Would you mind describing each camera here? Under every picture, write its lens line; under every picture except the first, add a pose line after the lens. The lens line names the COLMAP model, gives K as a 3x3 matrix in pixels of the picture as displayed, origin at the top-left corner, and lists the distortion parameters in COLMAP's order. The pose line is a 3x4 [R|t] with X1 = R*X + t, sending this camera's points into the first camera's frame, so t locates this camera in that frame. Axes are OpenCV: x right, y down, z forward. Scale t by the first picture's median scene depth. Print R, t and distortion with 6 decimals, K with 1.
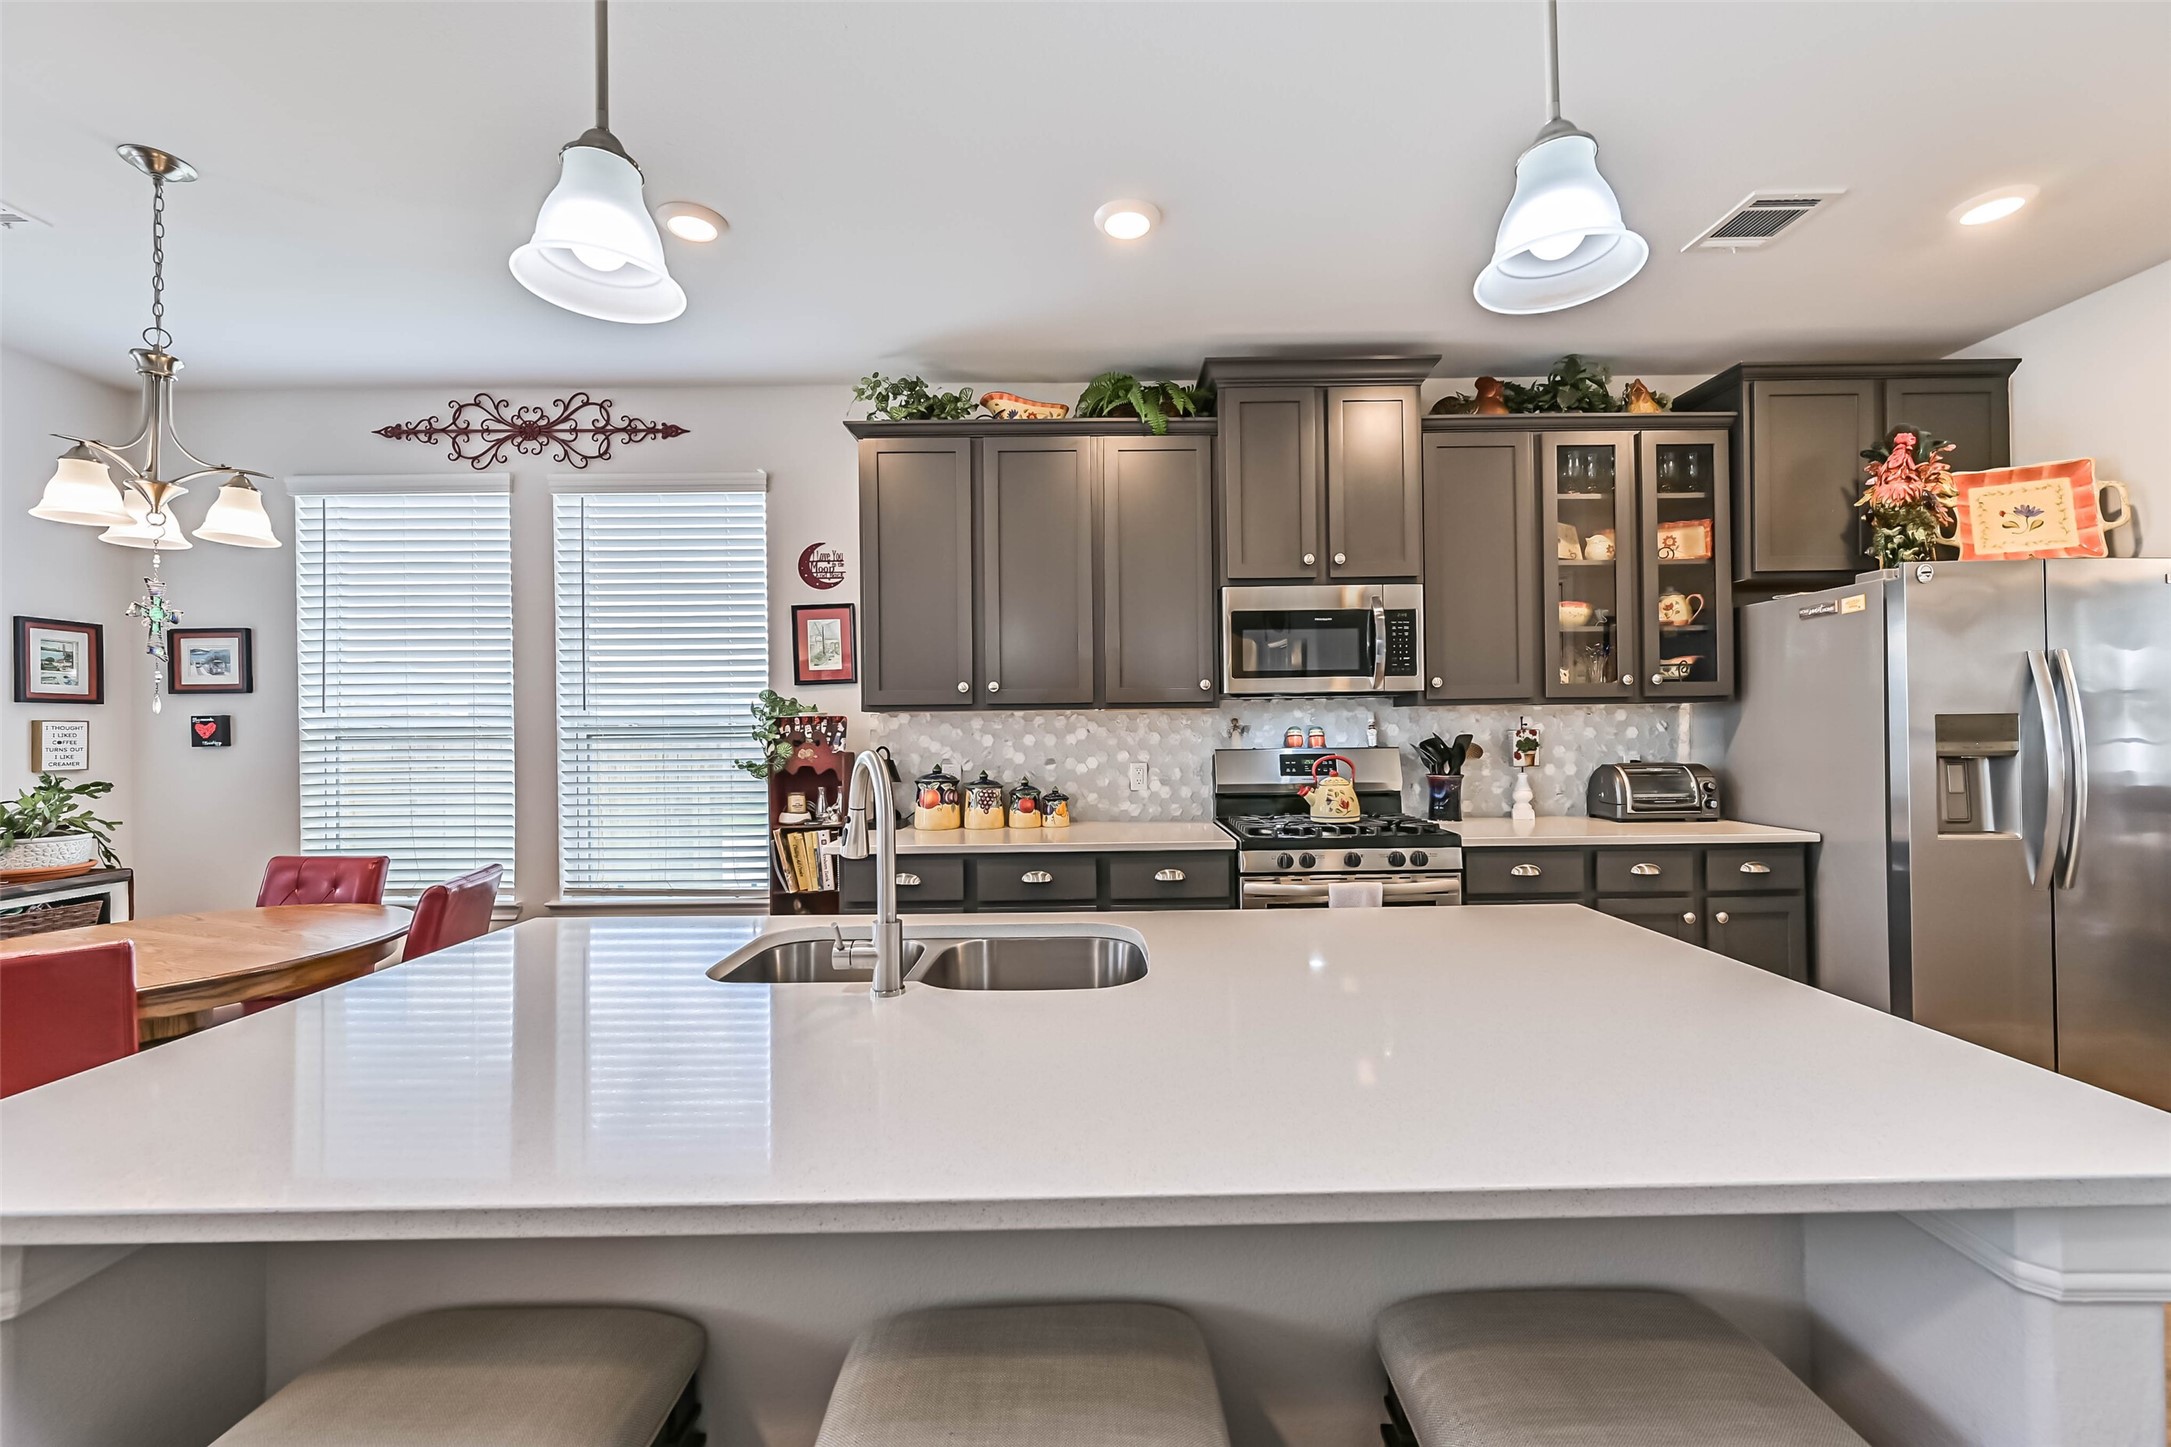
lens RADIAL K [[872.1, 0, 1097.1], [0, 872.1, 721.3], [0, 0, 1]] dist [-0.003208, 0.000461]
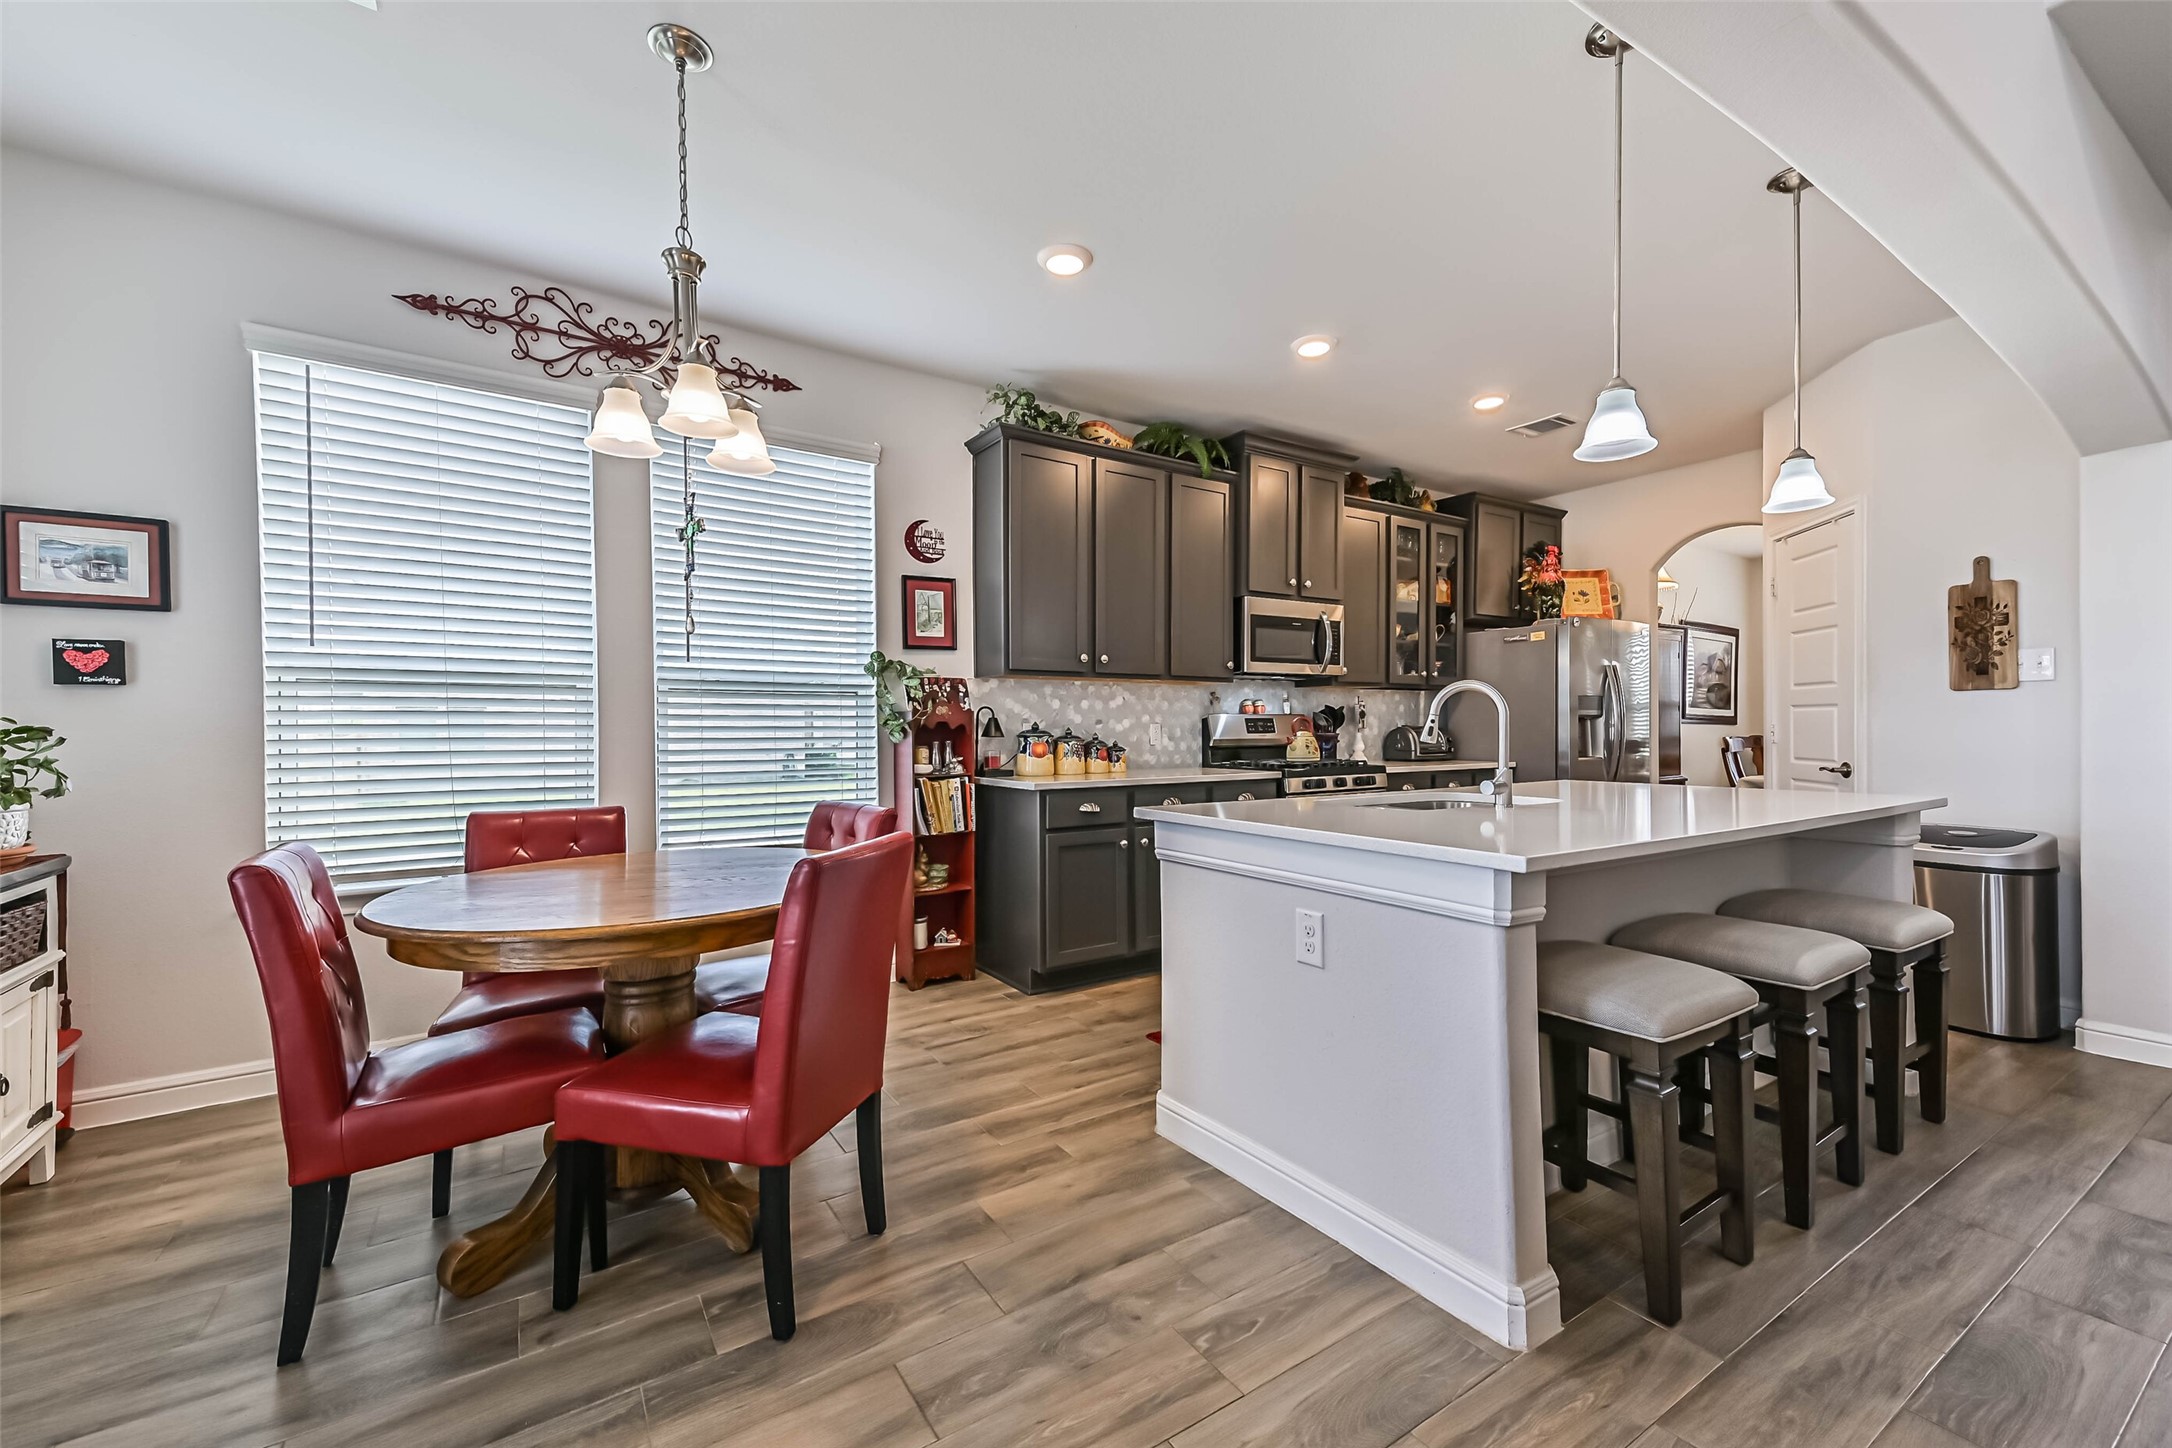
lens RADIAL K [[872.5, 0, 1109.0], [0, 872.5, 743.6], [0, 0, 1]] dist [-0.003208, 0.000461]
pose [[0.820843, -0.000803, 0.571153, -0.773916], [-0.008985, 0.999857, 0.014318, 0.060441], [-0.571083, -0.016885, 0.820719, -0.034878]]
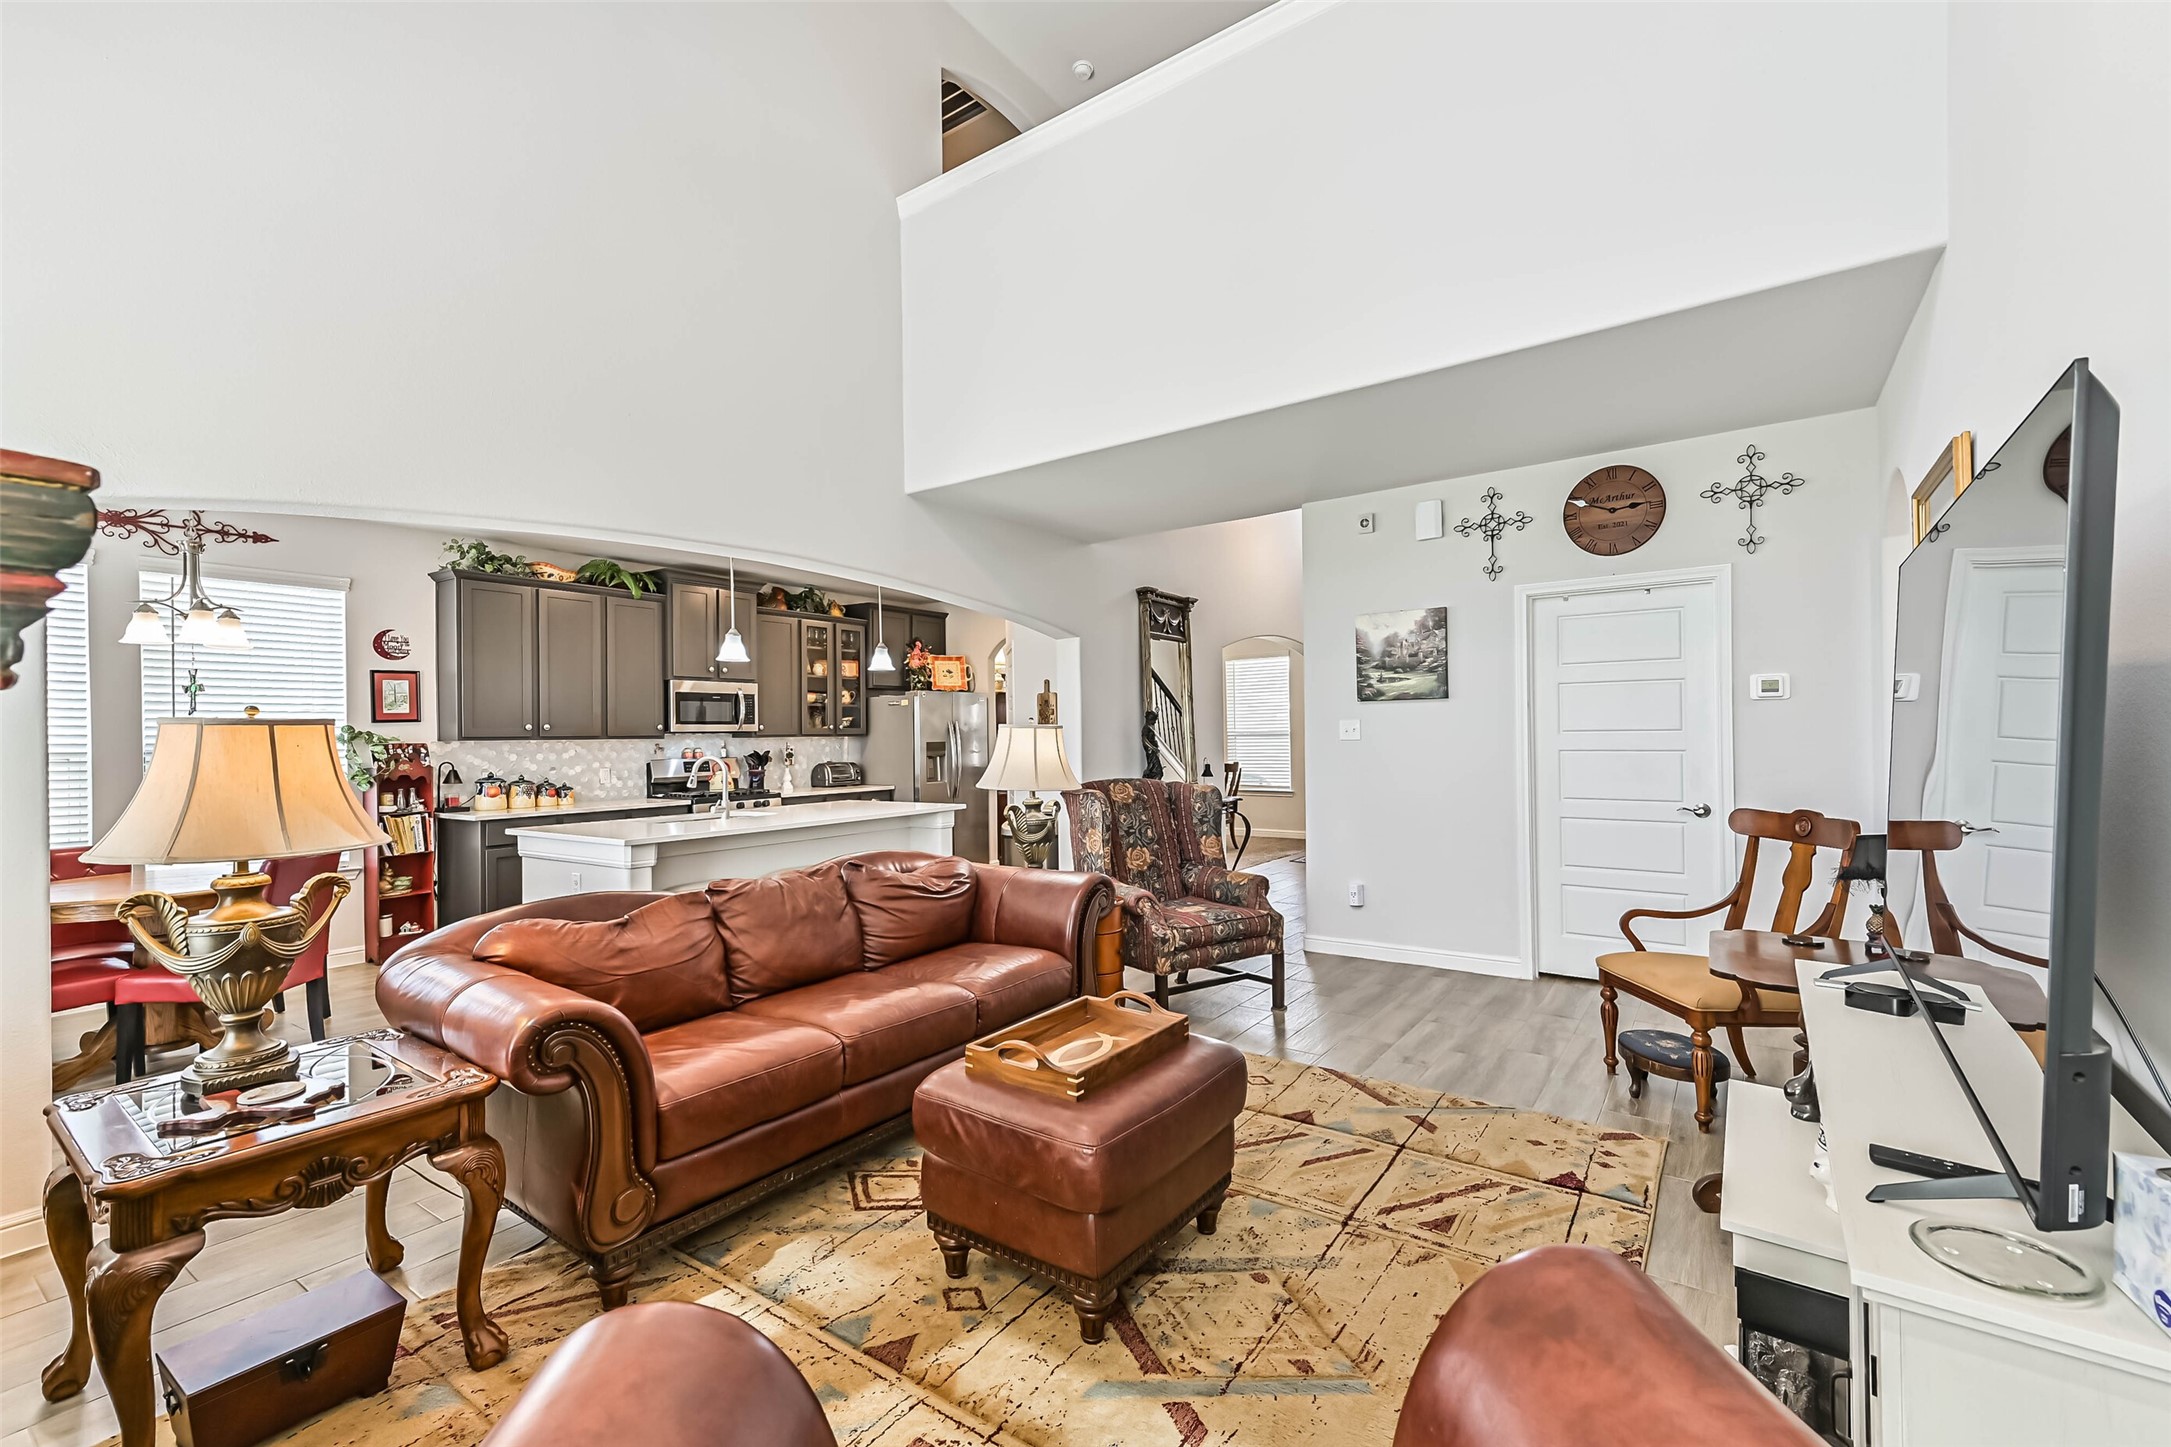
lens RADIAL K [[916.9, 0, 1117.3], [0, 916.9, 731.5], [0, 0, 1]] dist [0.001175, -0.002686]
pose [[0.557136, 0.007789, 0.830385, -0.968581], [0.001129, 0.999948, -0.010137, -0.008701], [-0.830421, 0.006585, 0.557098, -0.977441]]
